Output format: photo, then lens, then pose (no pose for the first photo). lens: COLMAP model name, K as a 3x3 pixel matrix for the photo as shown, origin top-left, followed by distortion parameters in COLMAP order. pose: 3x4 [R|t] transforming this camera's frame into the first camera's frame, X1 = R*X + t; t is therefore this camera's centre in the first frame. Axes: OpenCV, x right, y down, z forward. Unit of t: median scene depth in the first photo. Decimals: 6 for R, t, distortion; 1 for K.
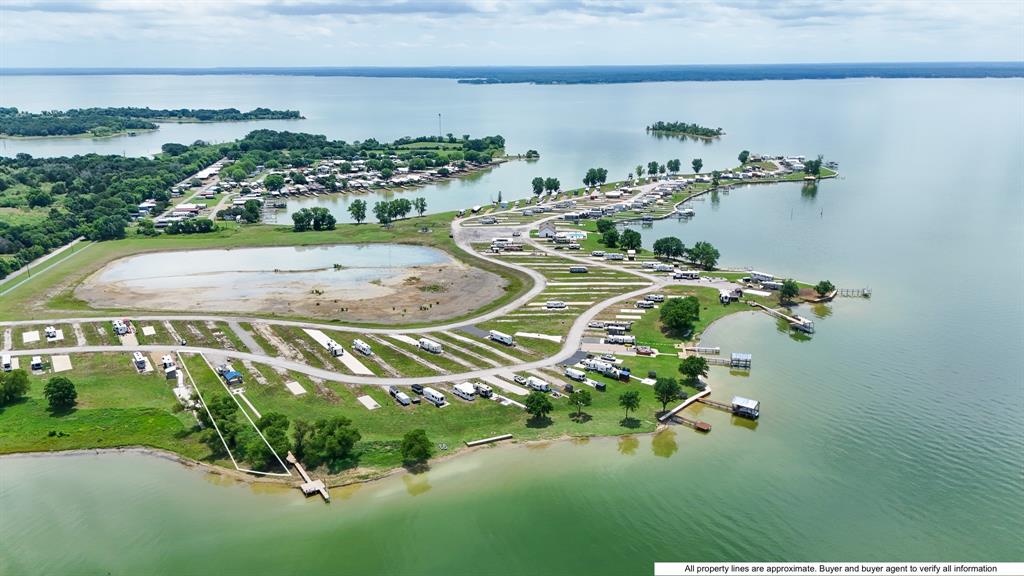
lens RADIAL K [[750.4, 0, 513.5], [0, 750.4, 294.9], [0, 0, 1]] dist [0.075046, -0.072803]
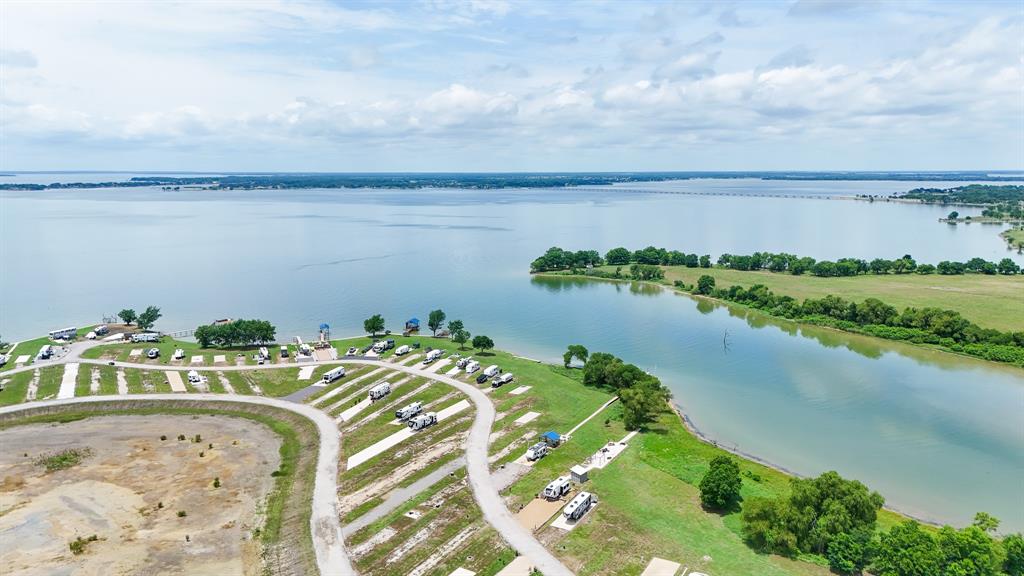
lens RADIAL K [[750.4, 0, 516.3], [0, 750.4, 278.8], [0, 0, 1]] dist [0.075046, -0.072803]
pose [[-0.463232, -0.123286, 0.877620, -0.578190], [0.264272, 0.926008, 0.269573, -0.152274], [-0.845918, 0.356805, -0.396376, 0.720886]]
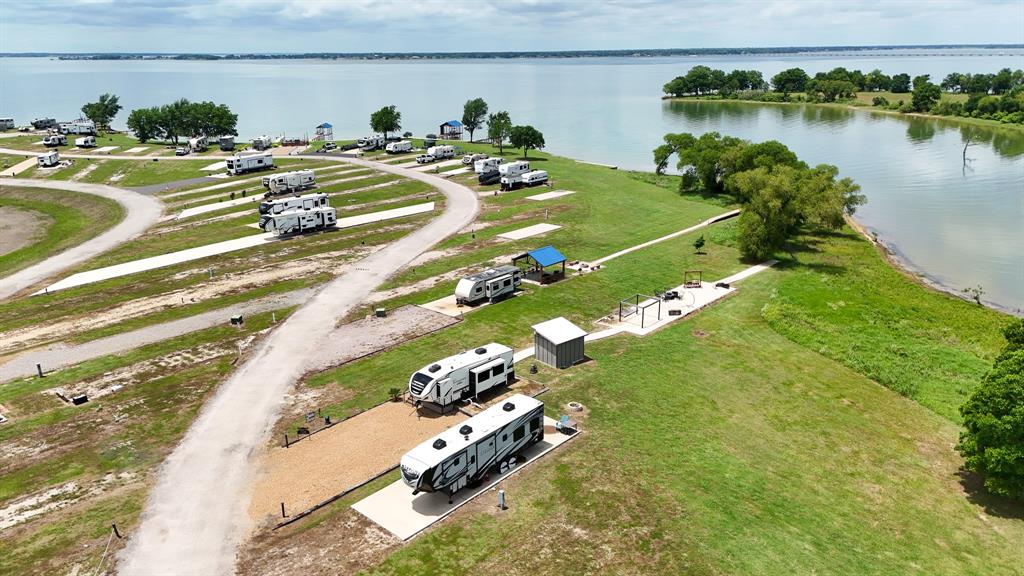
lens RADIAL K [[750.4, 0, 517.7], [0, 750.4, 293.0], [0, 0, 1]] dist [0.075046, -0.072803]
pose [[-0.264455, -0.289030, 0.920068, -0.378380], [0.293967, 0.884472, 0.362343, -0.001015], [-0.918502, 0.366293, -0.148938, 0.596350]]
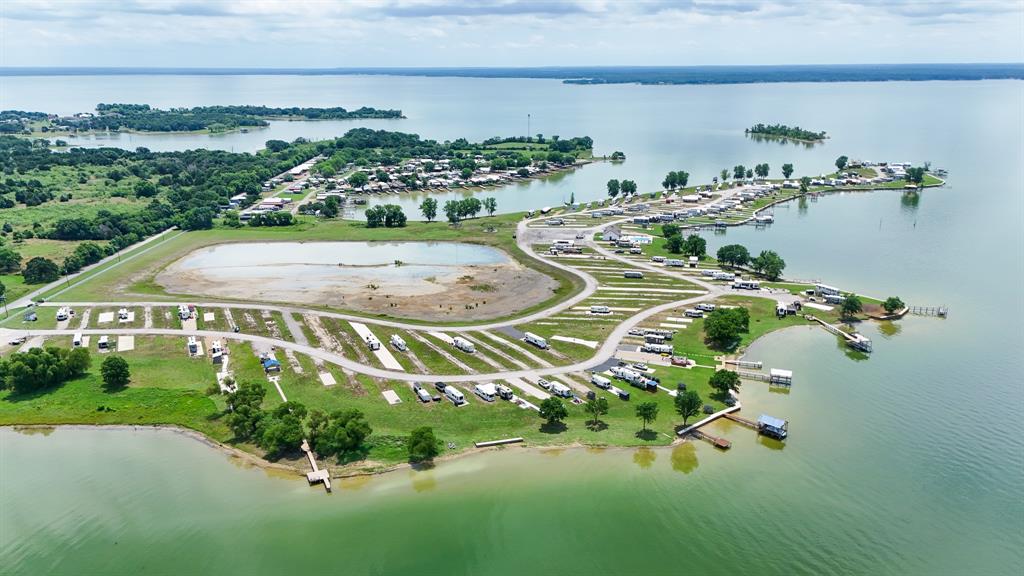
lens RADIAL K [[750.4, 0, 513.3], [0, 750.4, 294.9], [0, 0, 1]] dist [0.075046, -0.072803]
pose [[0.990333, 0.042355, -0.132083, 0.052641], [-0.042378, 0.999098, 0.002644, -0.002800], [0.132076, 0.002979, 0.991235, 0.005140]]
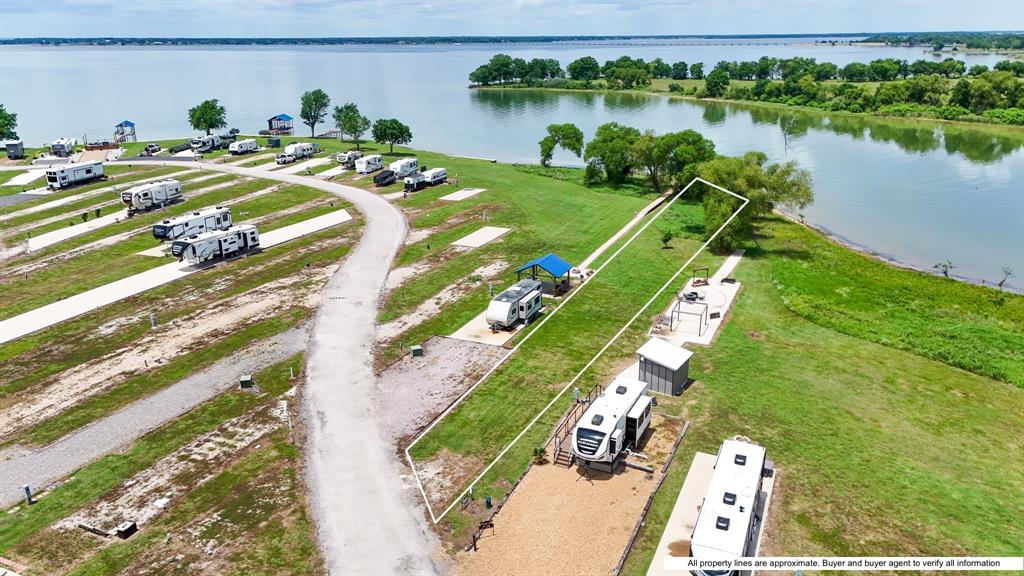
lens RADIAL K [[750.4, 0, 515.9], [0, 750.4, 286.1], [0, 0, 1]] dist [0.075046, -0.072803]
pose [[-0.536832, -0.258510, 0.803109, -0.340189], [0.256750, 0.856696, 0.447382, -0.013674], [-0.803673, 0.446367, -0.393530, 0.634088]]
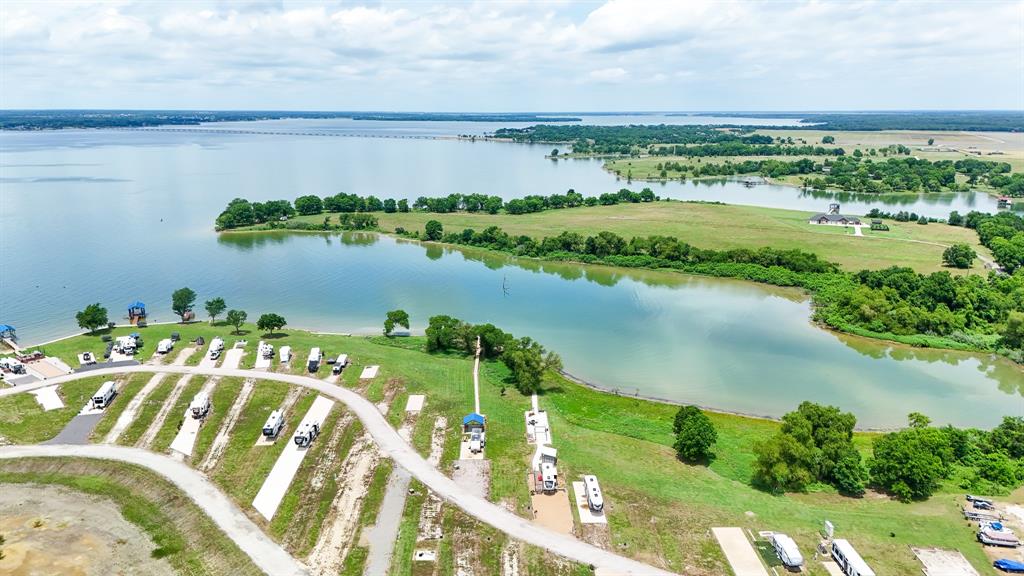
lens RADIAL K [[750.4, 0, 513.0], [0, 750.4, 280.3], [0, 0, 1]] dist [0.075046, -0.072803]
pose [[-0.846954, -0.115294, 0.519014, -0.418203], [0.158330, 0.877216, 0.453237, -0.176983], [-0.507543, 0.466046, -0.724708, 0.798836]]
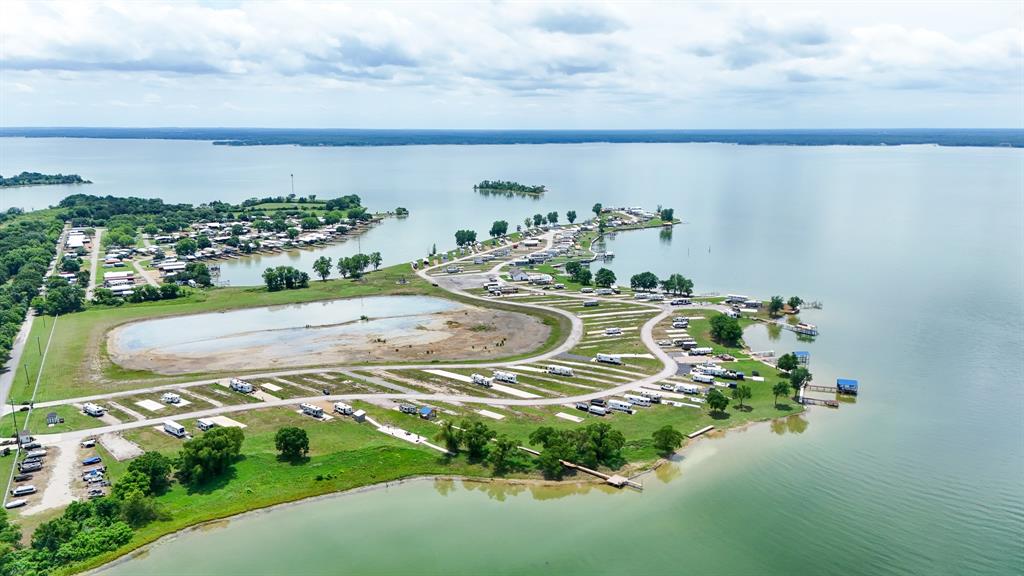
lens RADIAL K [[750.4, 0, 513.7], [0, 750.4, 291.1], [0, 0, 1]] dist [0.075046, -0.072803]
pose [[0.945288, -0.063516, 0.319996, -0.327328], [0.089840, 0.993620, -0.068171, 0.012397], [-0.313624, 0.093189, 0.944963, -0.031495]]
